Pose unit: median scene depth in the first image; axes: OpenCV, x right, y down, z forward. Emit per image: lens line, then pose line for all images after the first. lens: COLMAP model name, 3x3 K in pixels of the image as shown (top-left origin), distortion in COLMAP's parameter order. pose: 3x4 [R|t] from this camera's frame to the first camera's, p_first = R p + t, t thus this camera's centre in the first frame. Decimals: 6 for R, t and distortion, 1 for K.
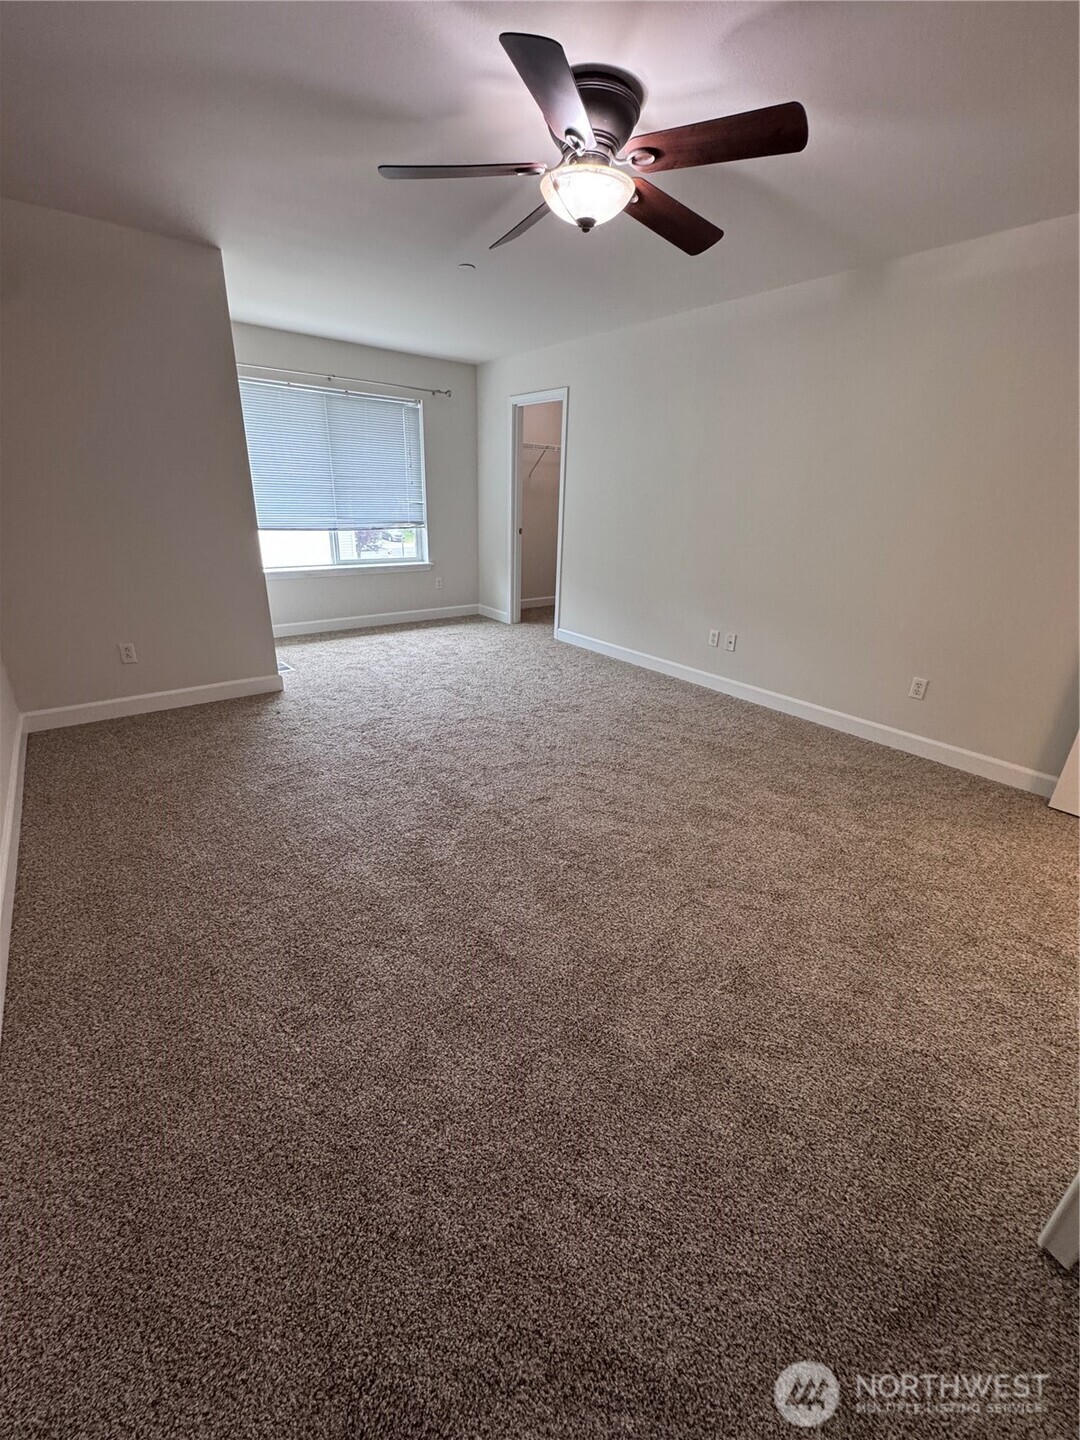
lens RADIAL K [[574.6, 0, 541.7], [0, 574.6, 719.6], [0, 0, 1]] dist [-0.004015, 0.000388]
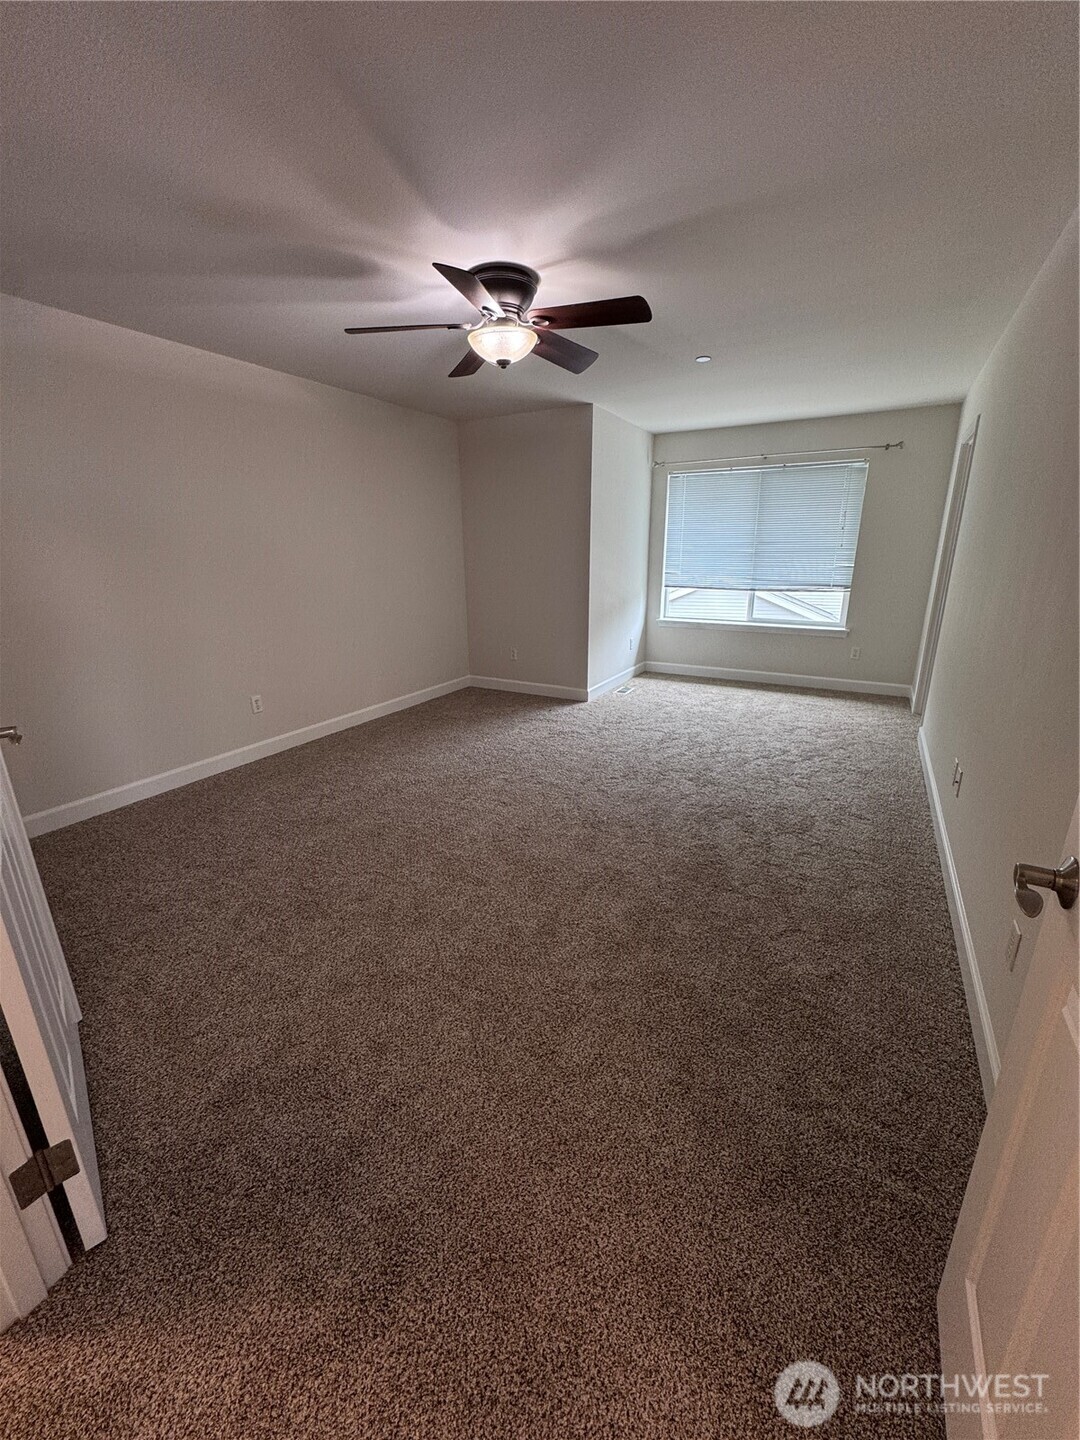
lens RADIAL K [[574.6, 0, 538.0], [0, 574.6, 719.7], [0, 0, 1]] dist [-0.004015, 0.000388]
pose [[0.370596, 0.234025, -0.898827, 0.617889], [-0.320807, 0.940429, 0.112585, -0.107926], [0.871631, 0.246627, 0.423596, 0.288569]]
